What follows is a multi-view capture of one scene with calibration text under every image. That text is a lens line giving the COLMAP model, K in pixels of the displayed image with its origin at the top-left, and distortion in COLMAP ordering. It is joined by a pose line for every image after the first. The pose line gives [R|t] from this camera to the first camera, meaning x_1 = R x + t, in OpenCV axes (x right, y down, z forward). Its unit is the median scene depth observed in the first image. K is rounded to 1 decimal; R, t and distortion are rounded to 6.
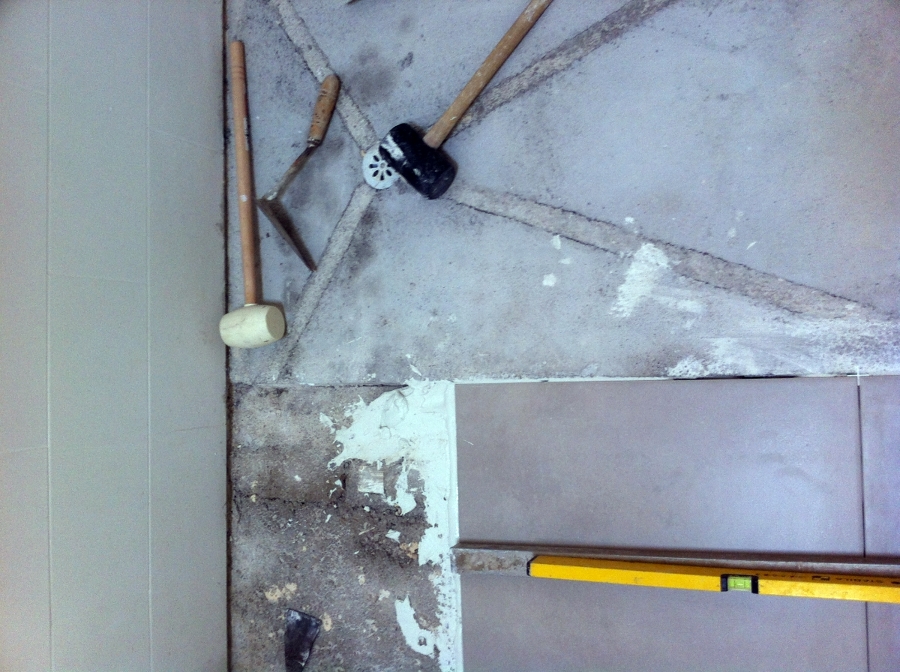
lens RADIAL K [[859.4, 0, 447.6], [0, 859.4, 349.7], [0, 0, 1]] dist [0.108276, -0.314841]
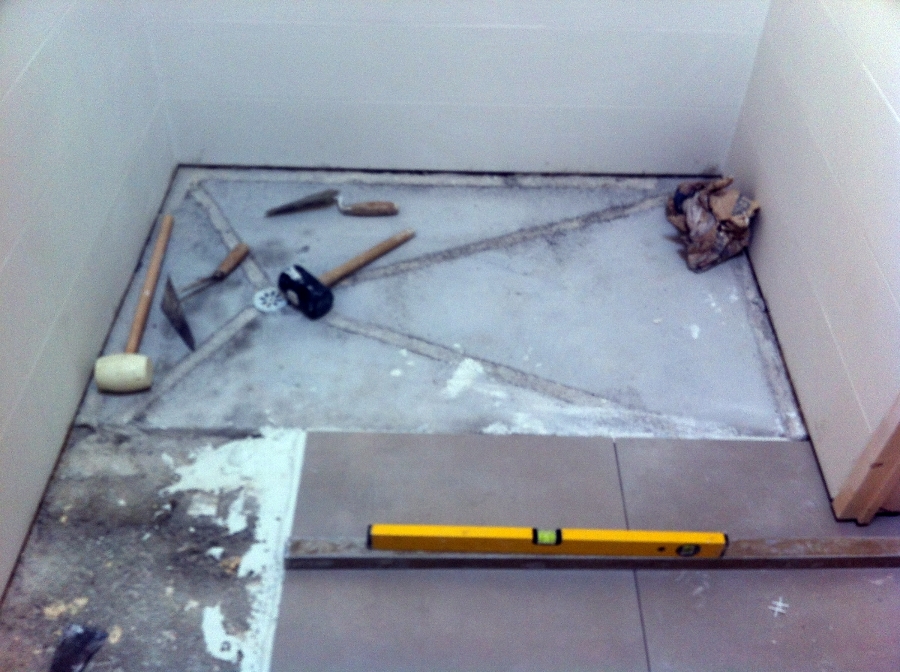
lens RADIAL K [[859.4, 0, 447.6], [0, 859.4, 349.7], [0, 0, 1]] dist [0.108276, -0.314841]
pose [[0.910578, 0.308924, 0.274614, -0.170451], [-0.046670, 0.736977, -0.674304, 0.726940], [-0.410693, 0.601190, 0.685493, 0.039565]]
